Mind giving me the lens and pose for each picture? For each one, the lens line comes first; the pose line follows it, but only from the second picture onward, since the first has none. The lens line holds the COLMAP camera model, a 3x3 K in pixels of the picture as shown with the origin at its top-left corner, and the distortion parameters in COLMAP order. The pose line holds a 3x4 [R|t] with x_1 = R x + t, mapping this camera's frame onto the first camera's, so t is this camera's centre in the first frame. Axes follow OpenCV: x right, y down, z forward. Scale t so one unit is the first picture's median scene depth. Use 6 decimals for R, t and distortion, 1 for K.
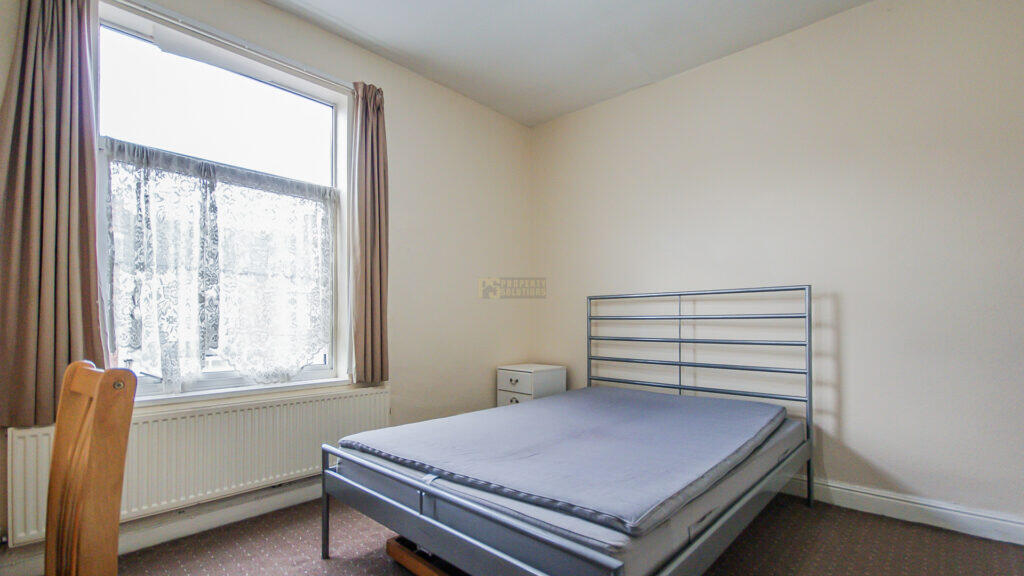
lens RADIAL K [[455.6, 0, 512.1], [0, 455.6, 327.0], [0, 0, 1]] dist [0.000494, 0.000018]
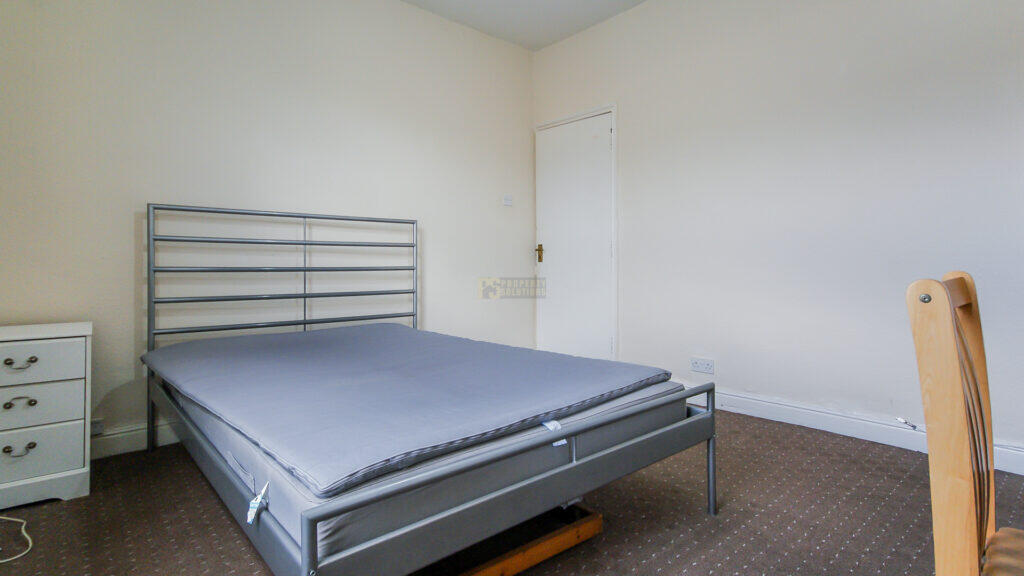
lens RADIAL K [[522.7, 0, 512.0], [0, 522.7, 288.0], [0, 0, 1]] dist [0.001491, 0.000241]
pose [[0.085612, -0.057332, 0.994678, -0.596914], [-0.003926, 0.998316, 0.057880, 0.005889], [-0.996321, -0.008860, 0.085243, 0.511852]]
